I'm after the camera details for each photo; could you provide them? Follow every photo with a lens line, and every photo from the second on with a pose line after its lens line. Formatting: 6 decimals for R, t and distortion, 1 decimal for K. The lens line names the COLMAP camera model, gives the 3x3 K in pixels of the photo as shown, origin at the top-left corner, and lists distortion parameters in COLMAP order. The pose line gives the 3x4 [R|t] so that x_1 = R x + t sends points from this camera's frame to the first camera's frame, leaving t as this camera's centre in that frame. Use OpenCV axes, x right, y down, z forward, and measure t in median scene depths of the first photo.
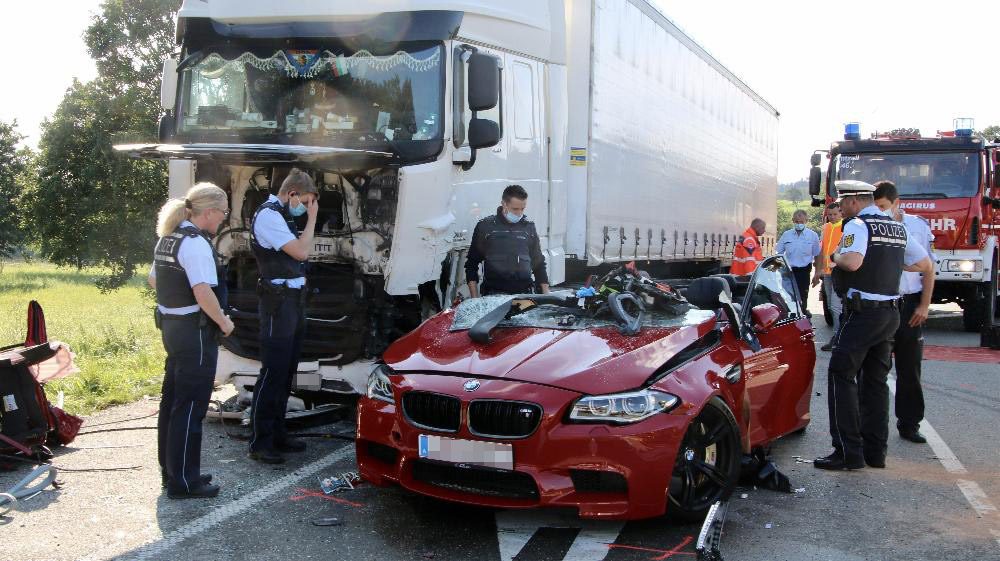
lens RADIAL K [[1161.1, 0, 494.4], [0, 1161.1, 281.6], [0, 0, 1]] dist [0.106263, 0.000000]
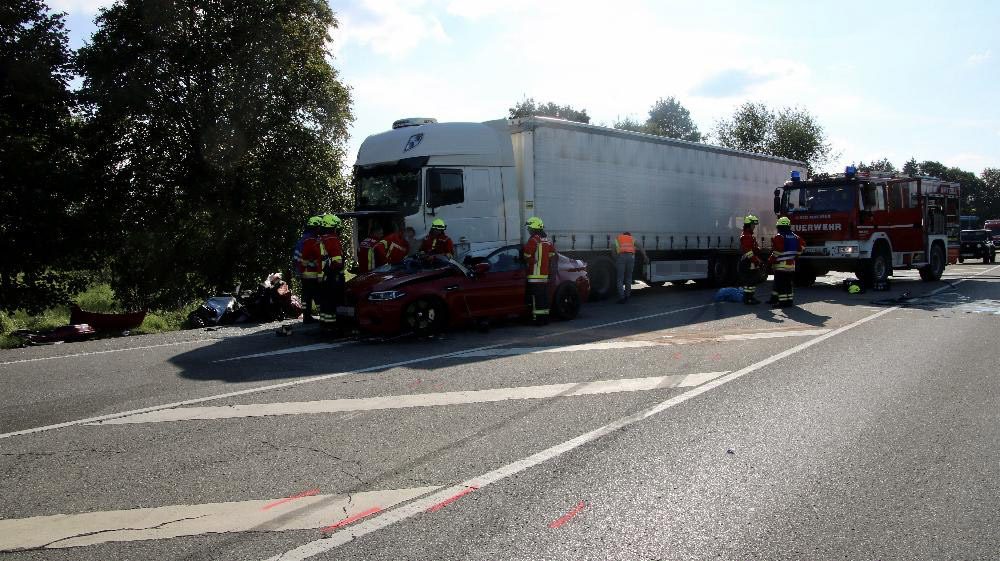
lens RADIAL K [[750.4, 0, 499.2], [0, 750.4, 278.4], [0, 0, 1]] dist [-0.108274, 0.053277]
pose [[0.903021, -0.015027, -0.429333, 0.810542], [0.015912, 0.999872, -0.001529, 0.045523], [0.429301, -0.005451, 0.903145, -0.425675]]
